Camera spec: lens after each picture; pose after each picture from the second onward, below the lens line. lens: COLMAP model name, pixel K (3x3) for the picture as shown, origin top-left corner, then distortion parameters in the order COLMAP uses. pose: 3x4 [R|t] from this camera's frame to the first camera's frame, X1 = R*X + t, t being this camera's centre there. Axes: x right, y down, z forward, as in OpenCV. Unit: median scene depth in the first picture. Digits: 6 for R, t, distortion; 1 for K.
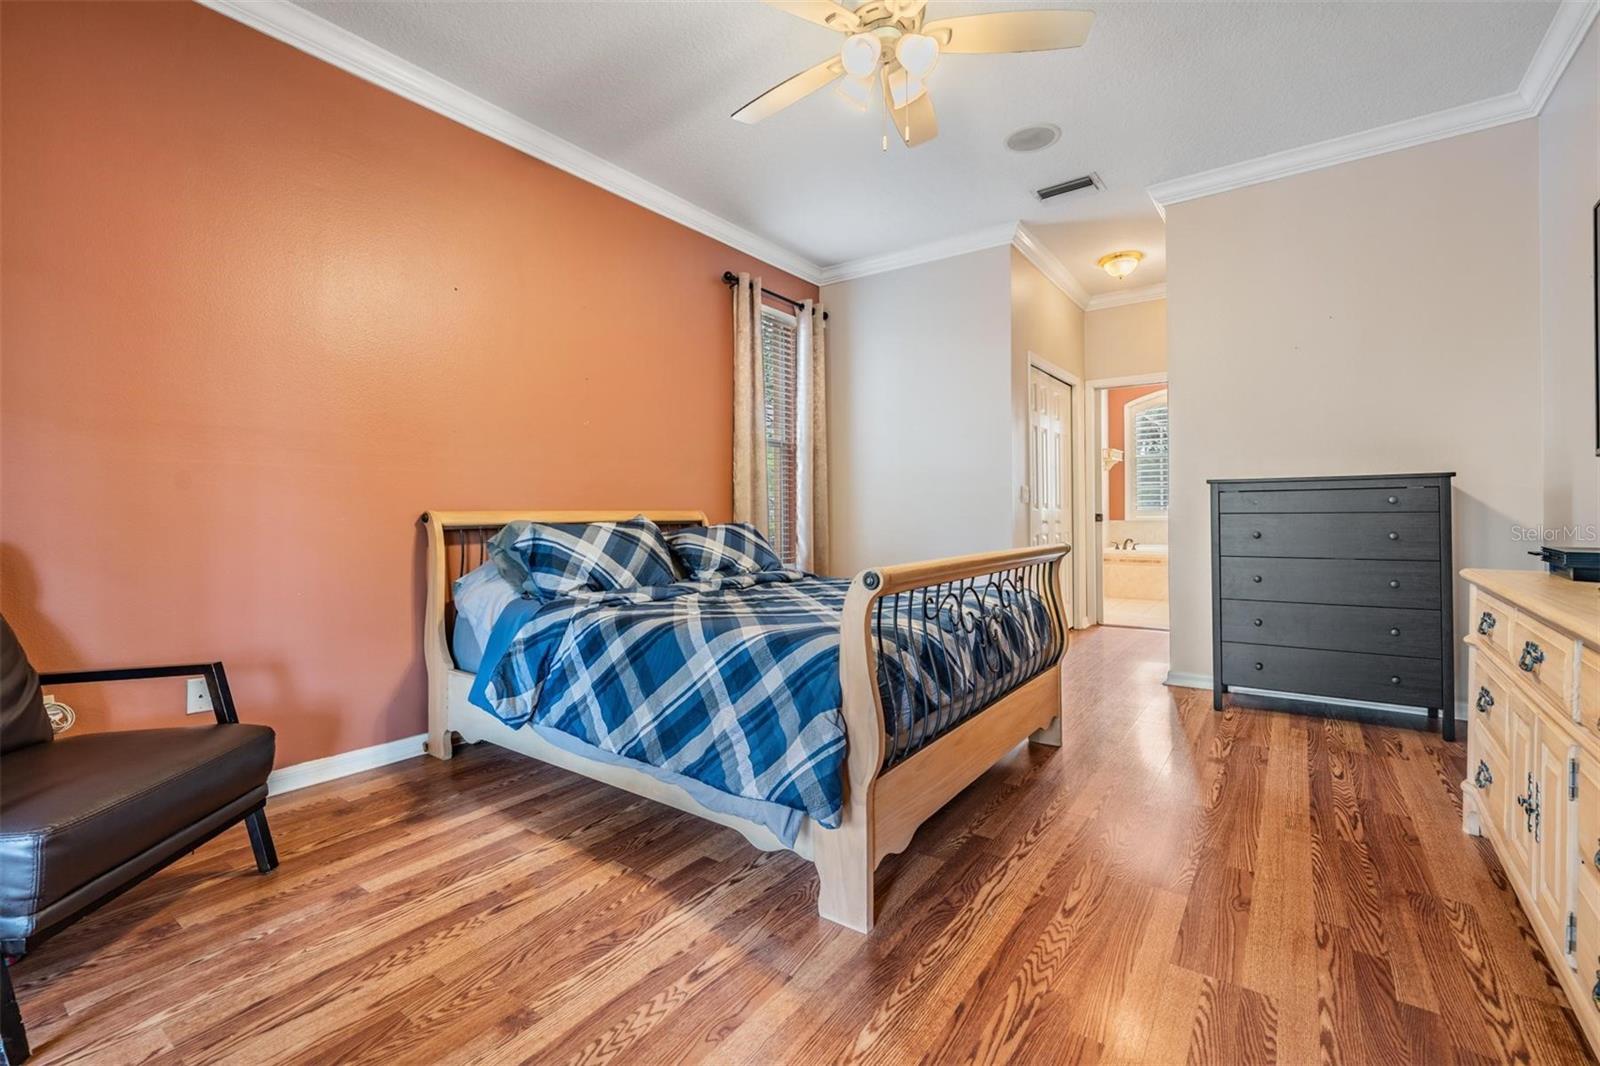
lens RADIAL K [[681.0, 0, 794.3], [0, 681.0, 510.7], [0, 0, 1]] dist [0.001871, -0.000386]
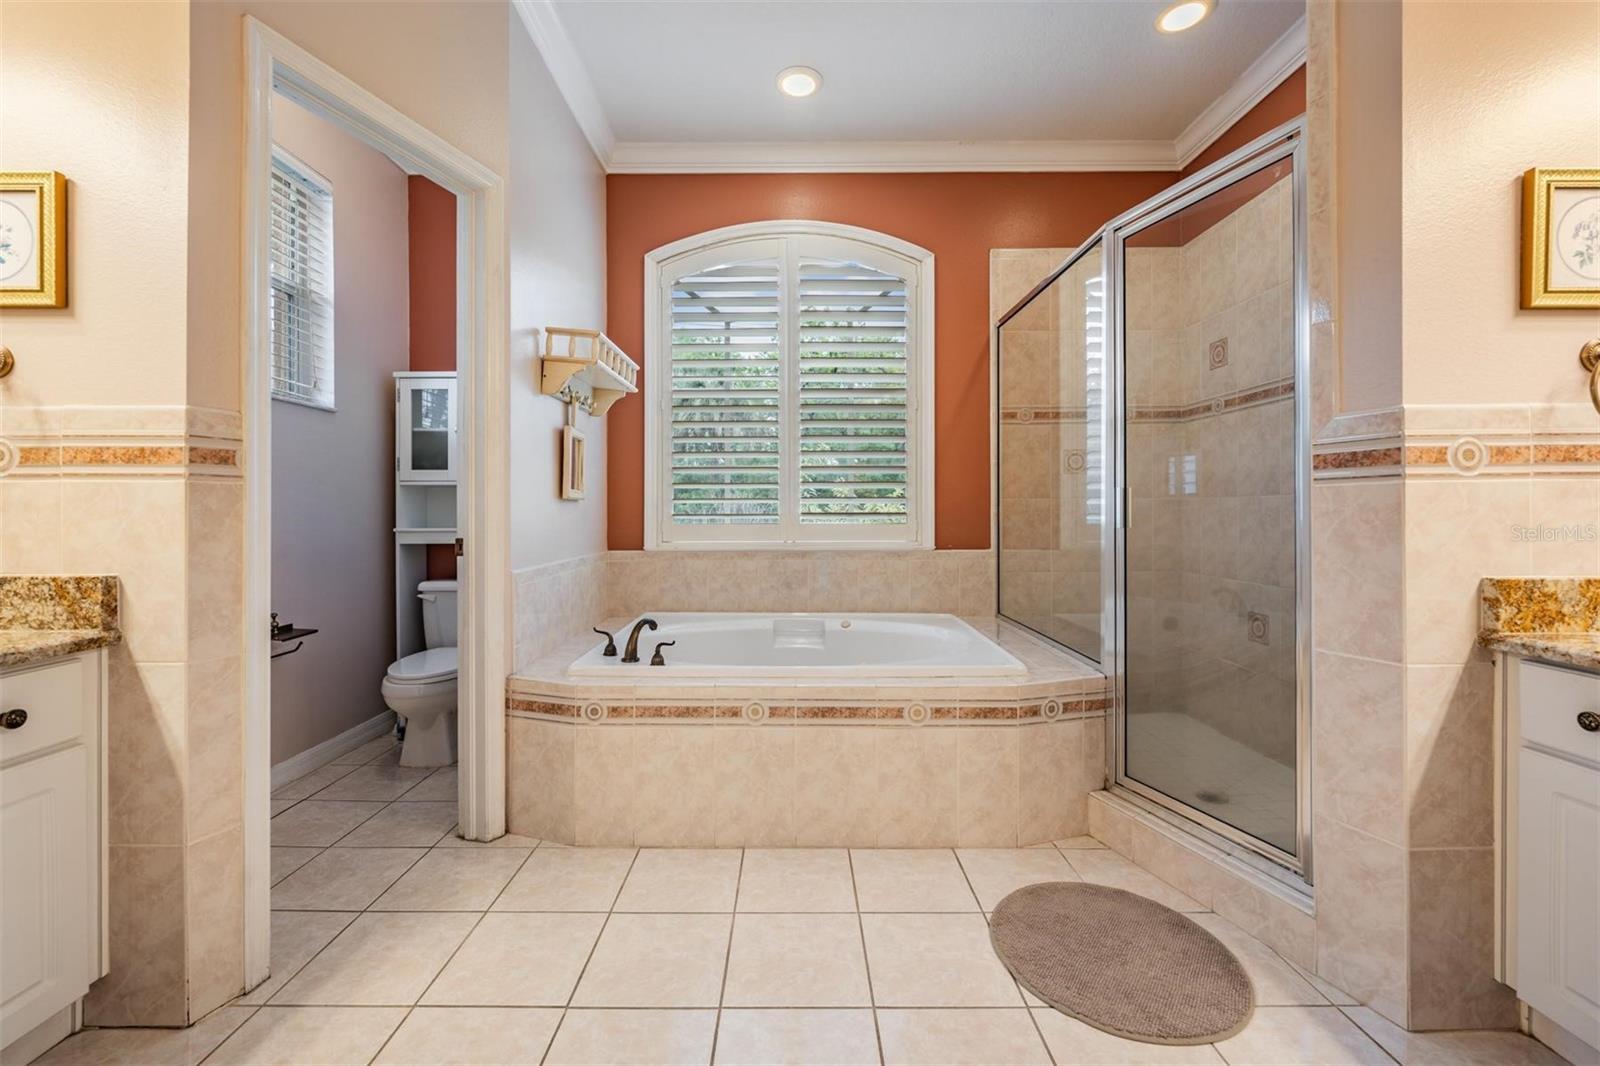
lens RADIAL K [[652.9, 0, 796.6], [0, 652.9, 512.0], [0, 0, 1]] dist [0.000681, -0.000080]
pose [[0.804286, 0.010224, 0.594154, 0.350479], [-0.009317, 0.999946, -0.004595, -0.007594], [-0.594169, -0.001840, 0.804338, 0.683657]]
